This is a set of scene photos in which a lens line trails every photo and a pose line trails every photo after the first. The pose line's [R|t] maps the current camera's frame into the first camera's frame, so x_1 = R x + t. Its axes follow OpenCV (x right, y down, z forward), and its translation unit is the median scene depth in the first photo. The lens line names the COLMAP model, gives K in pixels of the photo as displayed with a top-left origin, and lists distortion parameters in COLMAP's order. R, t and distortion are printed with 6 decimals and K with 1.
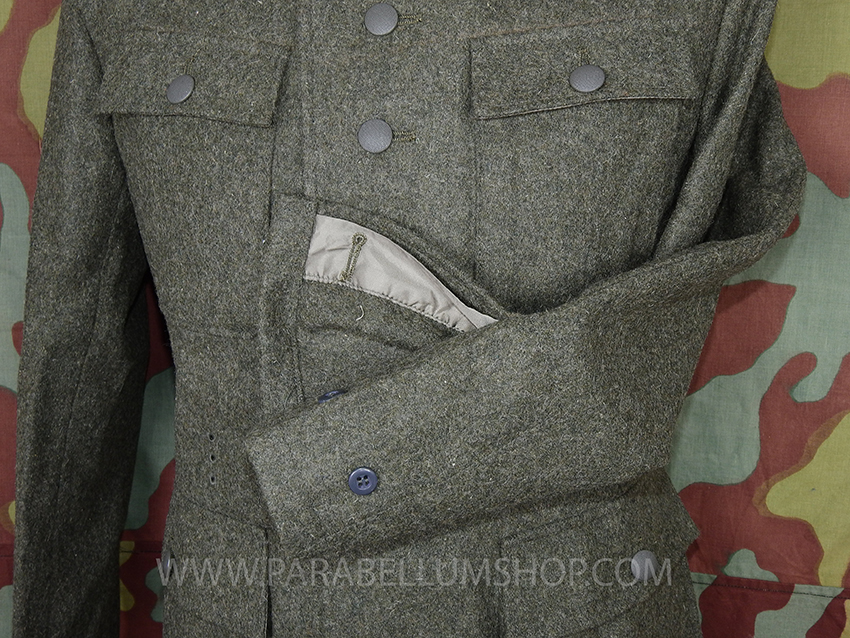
lens RADIAL K [[1169.8, 0, 421.9], [0, 1169.8, 315.9], [0, 0, 1]] dist [0.033998, 0.000000]
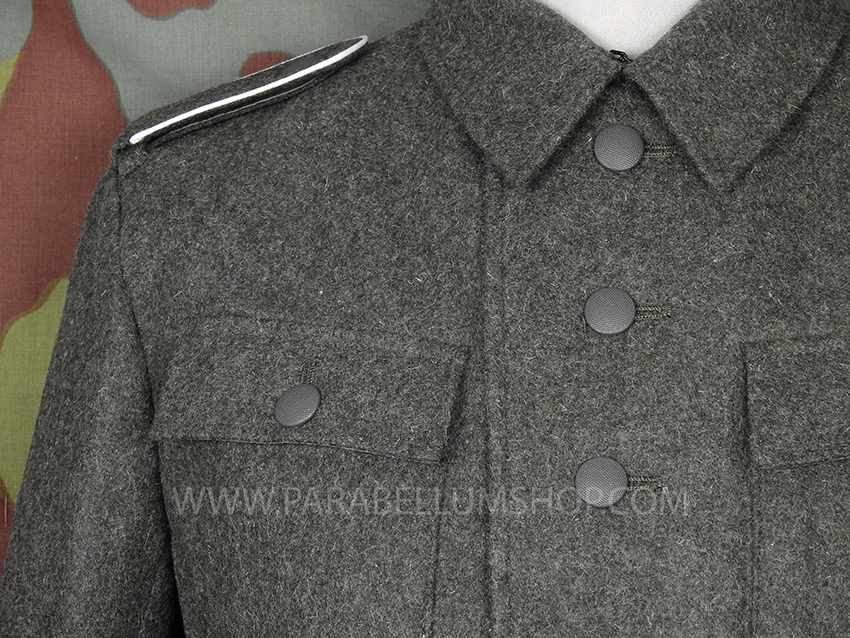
lens RADIAL K [[2886.5, 0, 425.5], [0, 2886.5, 319.4], [0, 0, 1]] dist [-0.267056, 0.000000]
pose [[0.999202, 0.030227, -0.026127, -0.096241], [-0.035479, 0.971988, -0.232336, 0.134853], [0.018372, 0.233077, 0.972285, -0.589013]]
